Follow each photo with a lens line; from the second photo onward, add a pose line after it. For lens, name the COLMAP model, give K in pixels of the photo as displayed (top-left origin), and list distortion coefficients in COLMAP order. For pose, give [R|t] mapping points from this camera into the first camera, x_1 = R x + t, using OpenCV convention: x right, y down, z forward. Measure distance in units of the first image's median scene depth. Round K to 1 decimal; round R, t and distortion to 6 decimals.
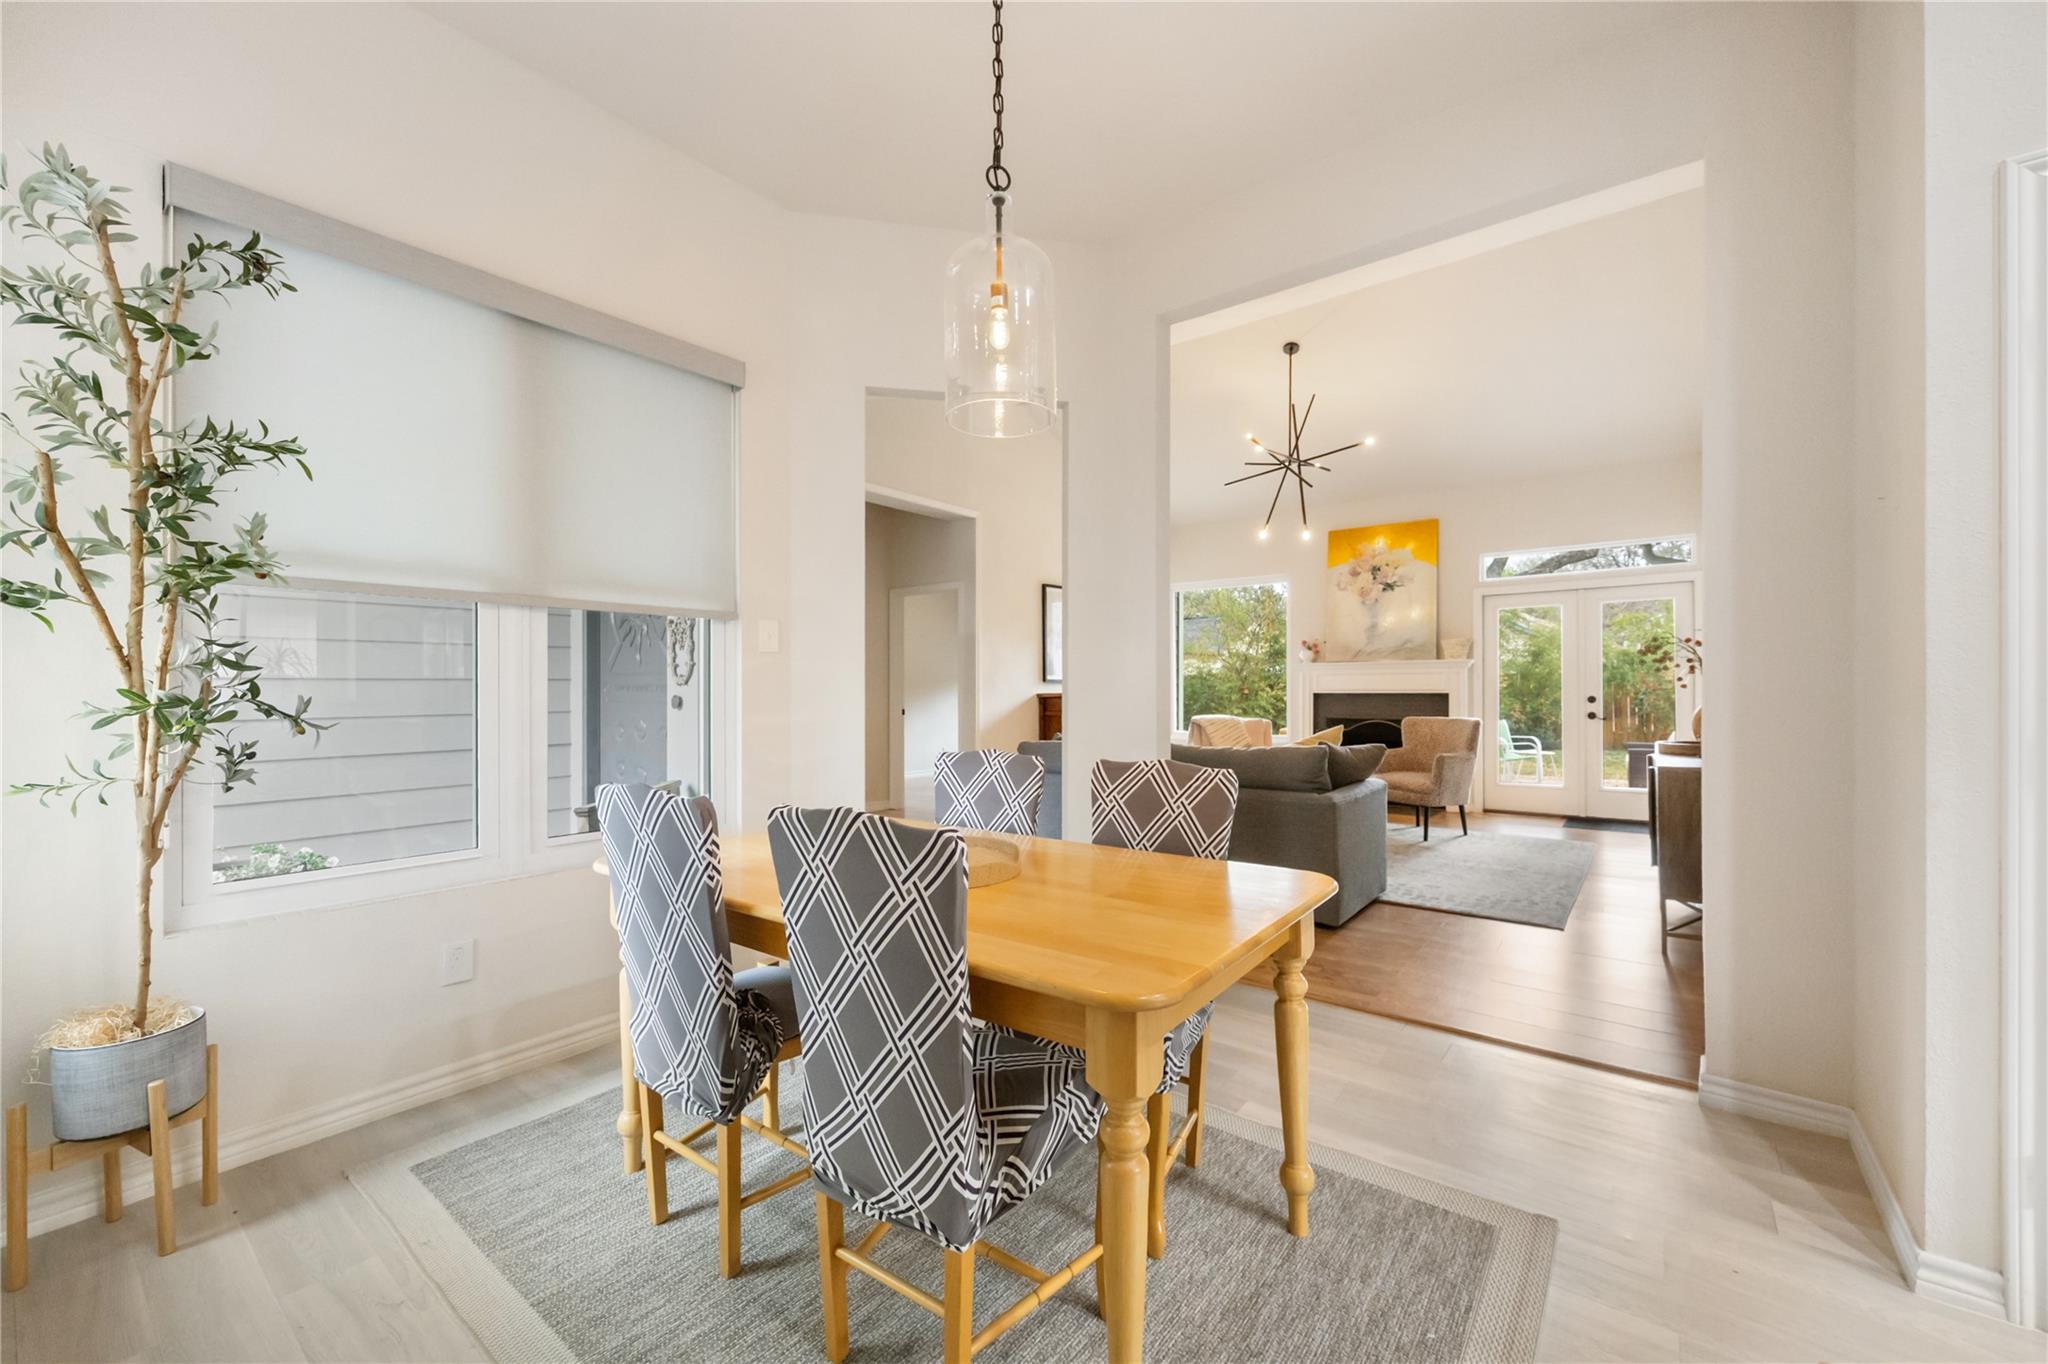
lens RADIAL K [[815.4, 0, 1024.0], [0, 815.4, 682.0], [0, 0, 1]] dist [-0.007469, 0.000066]
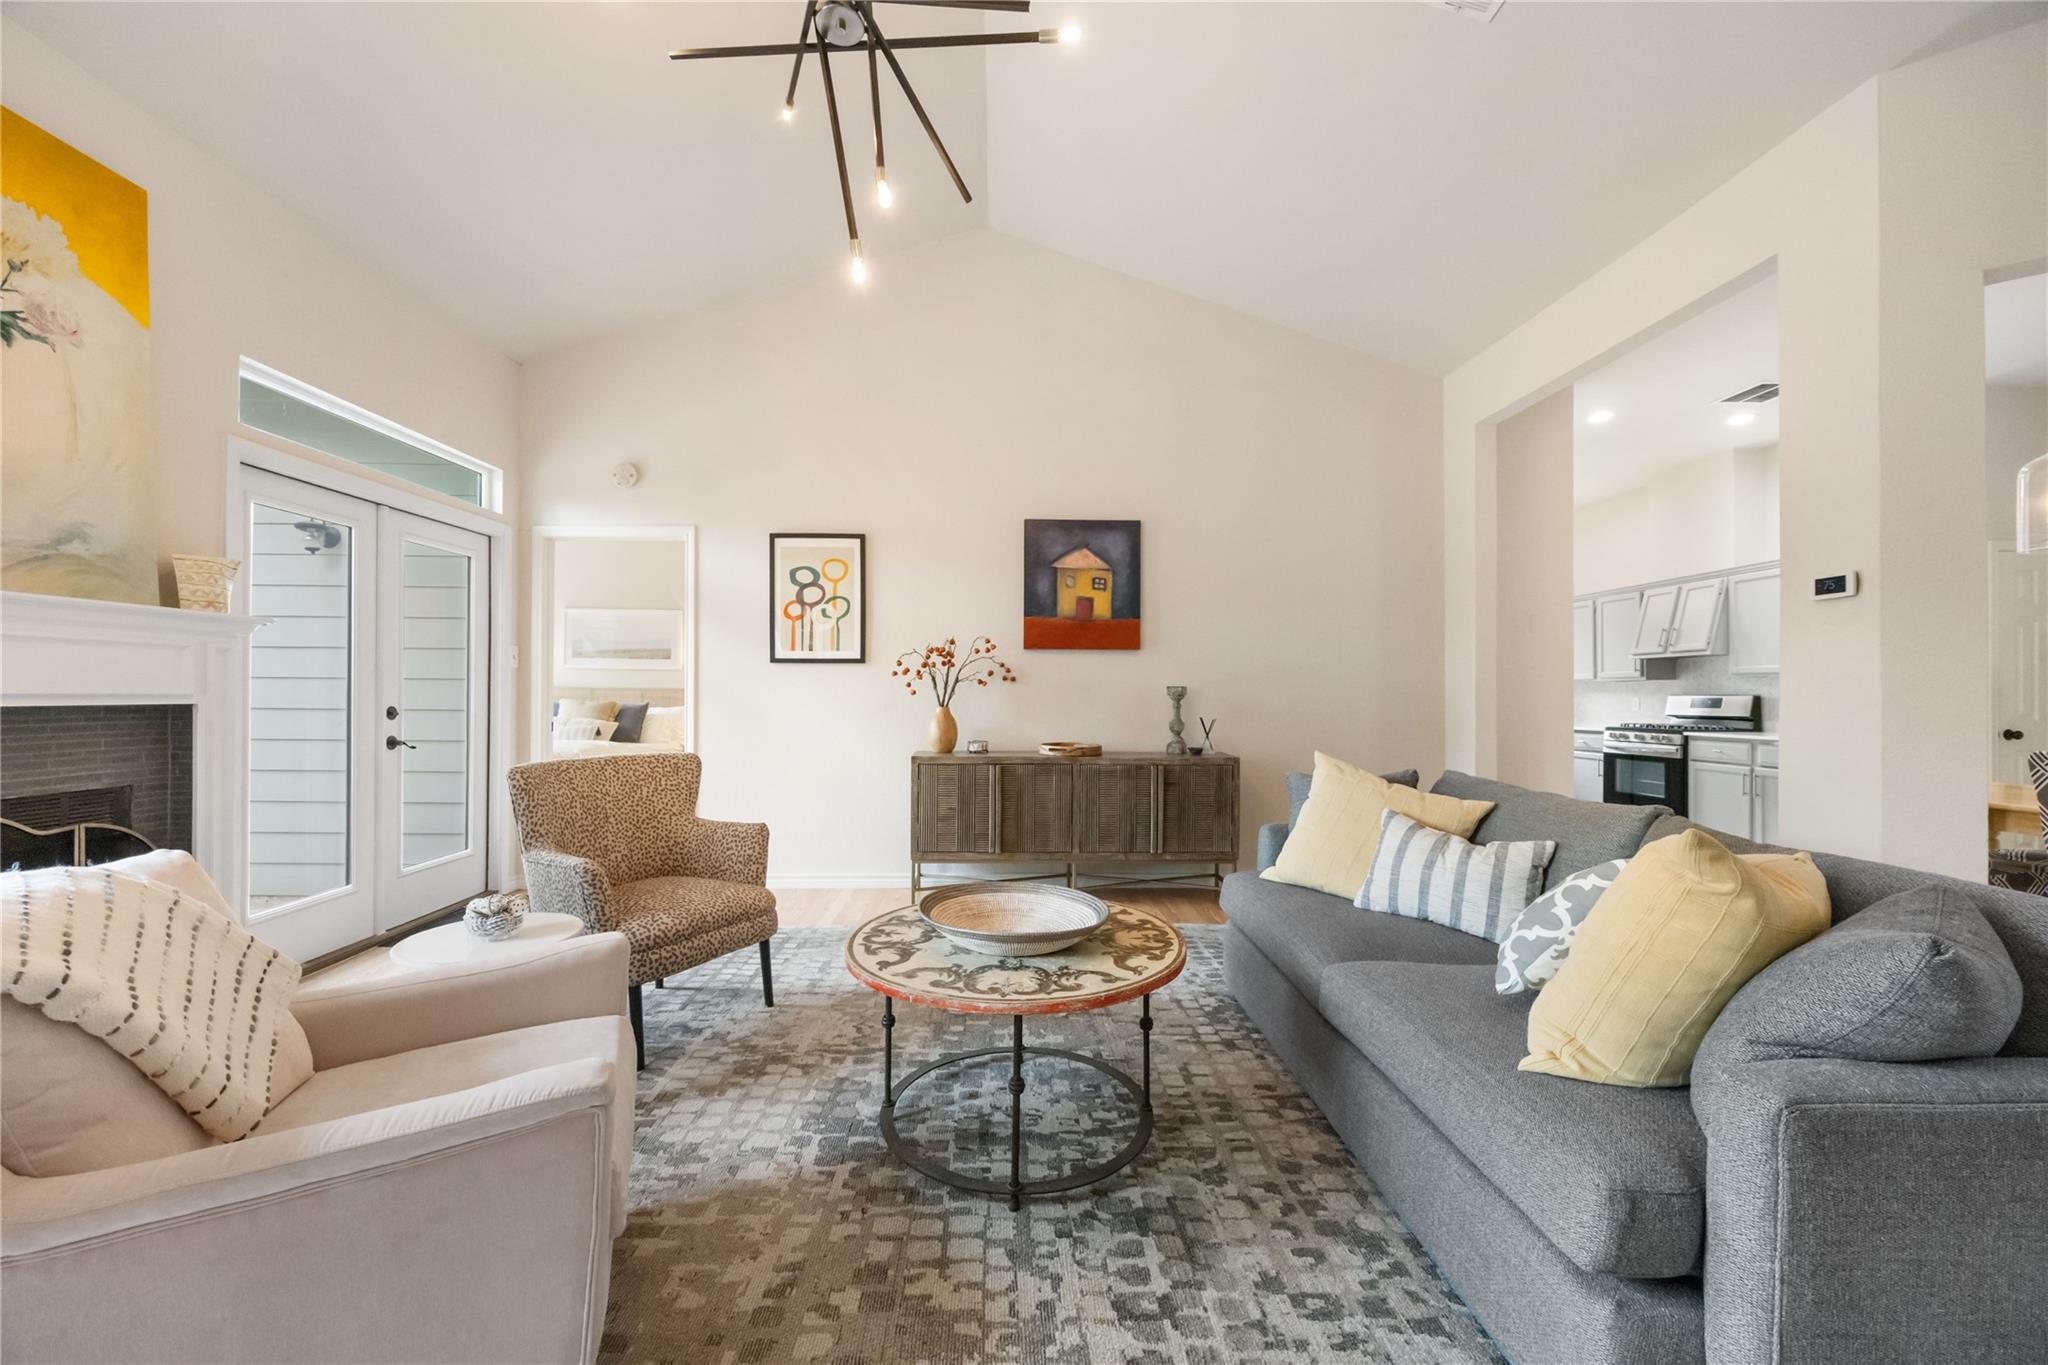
lens RADIAL K [[787.4, 0, 1020.2], [0, 787.4, 688.6], [0, 0, 1]] dist [-0.000865, -0.000146]
pose [[-0.635017, 0.004186, 0.772487, 0.054422], [-0.009937, 0.999858, -0.013587, 0.016708], [-0.772434, -0.016305, -0.634885, 2.061233]]
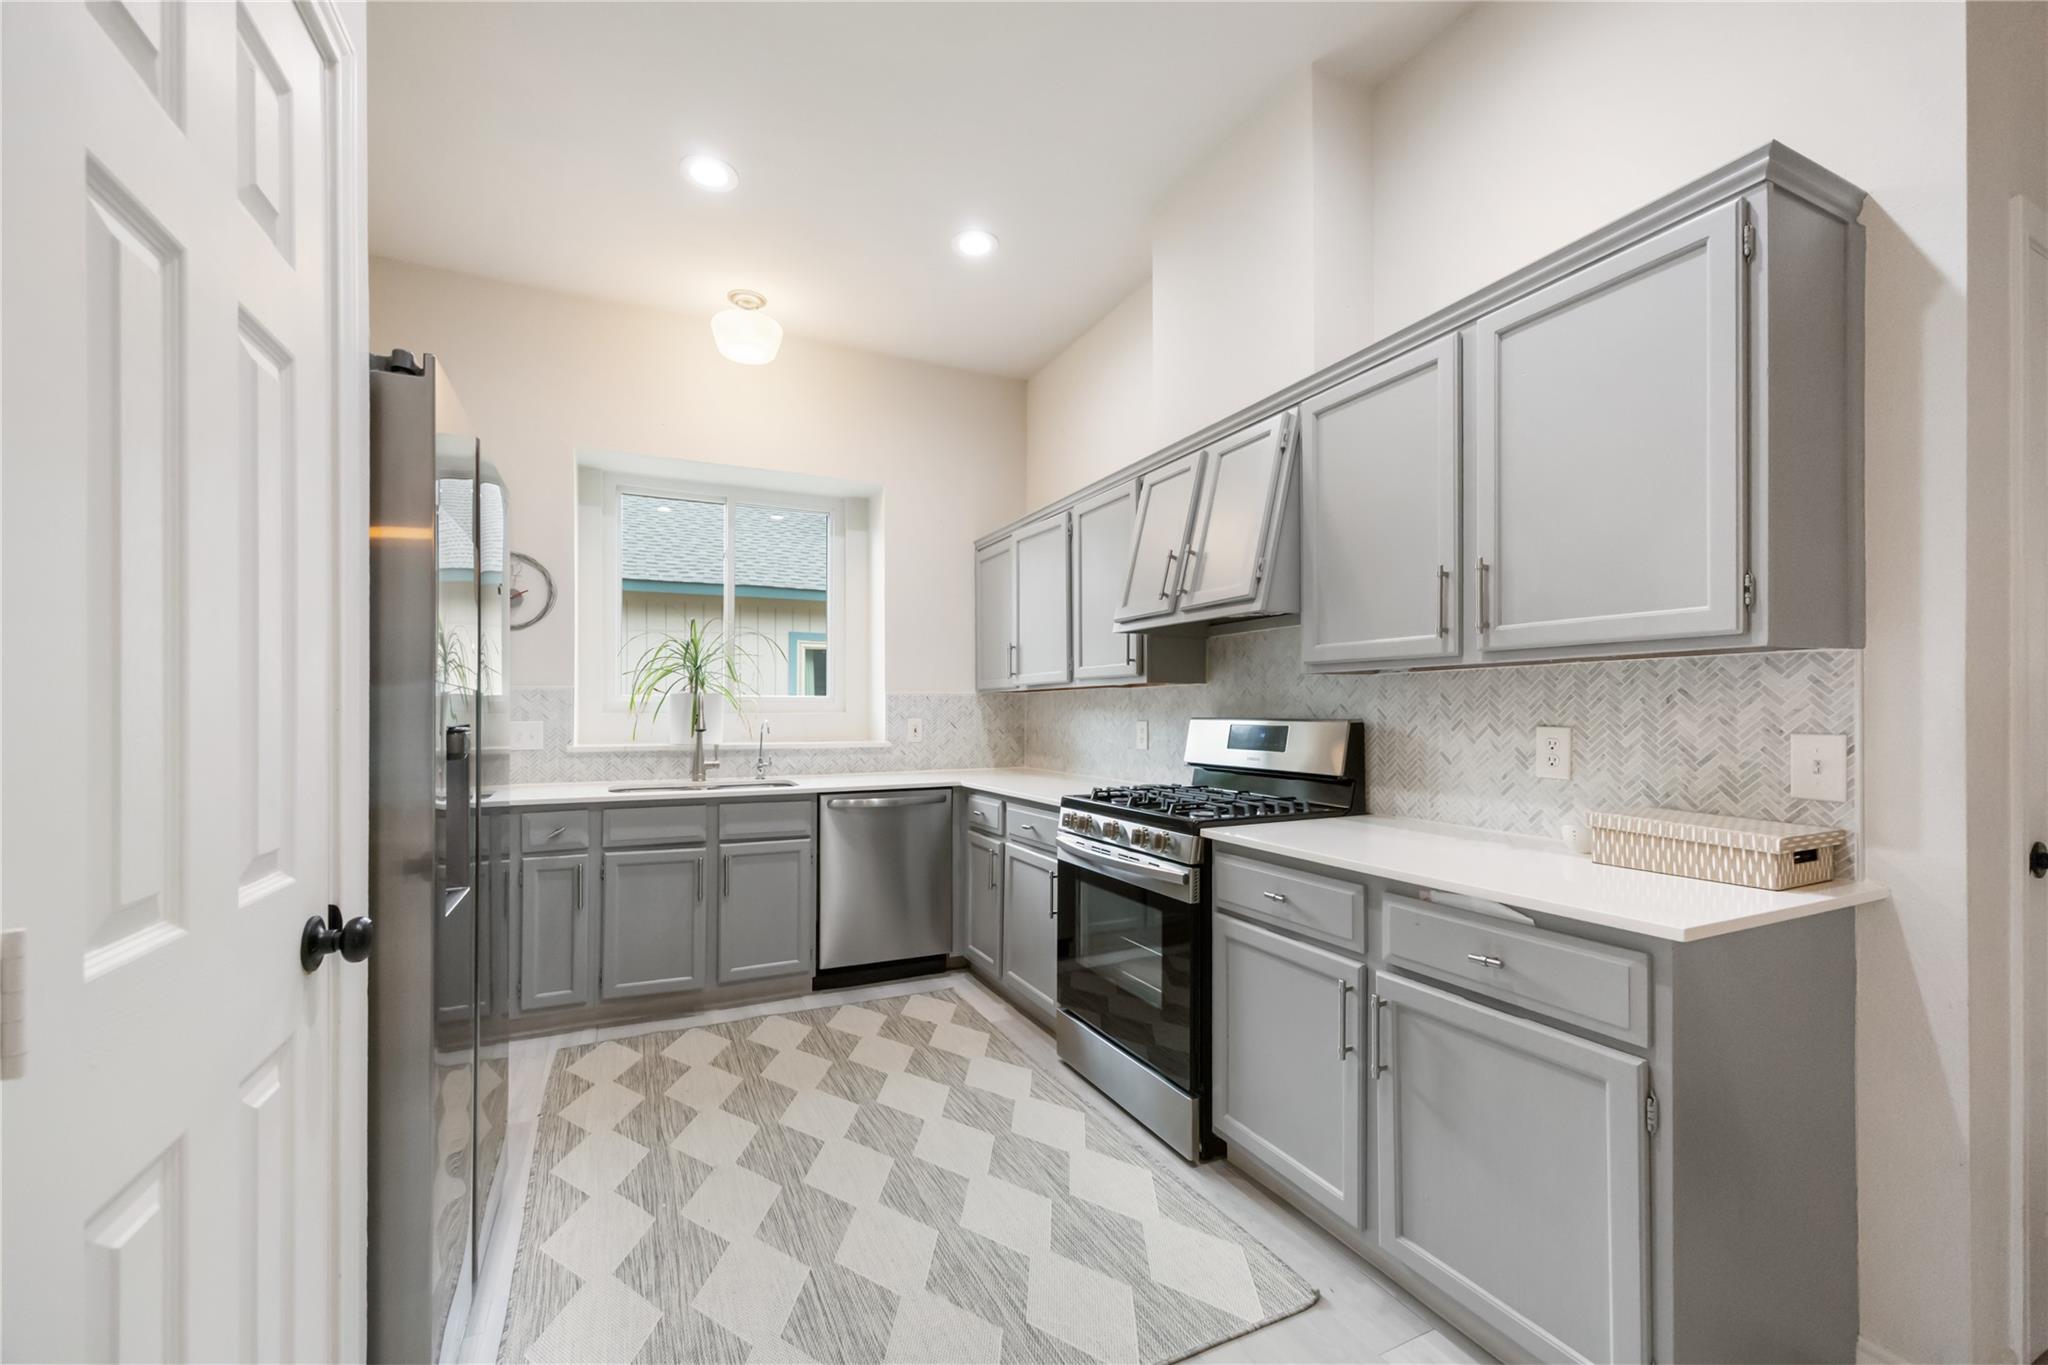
lens RADIAL K [[829.7, 0, 1019.9], [0, 829.7, 704.4], [0, 0, 1]] dist [0.011109, -0.000021]
pose [[-0.896496, 0.003742, 0.443037, 0.305564], [-0.000561, 0.999954, -0.009582, -0.014671], [-0.443052, -0.008839, -0.896452, 0.476157]]
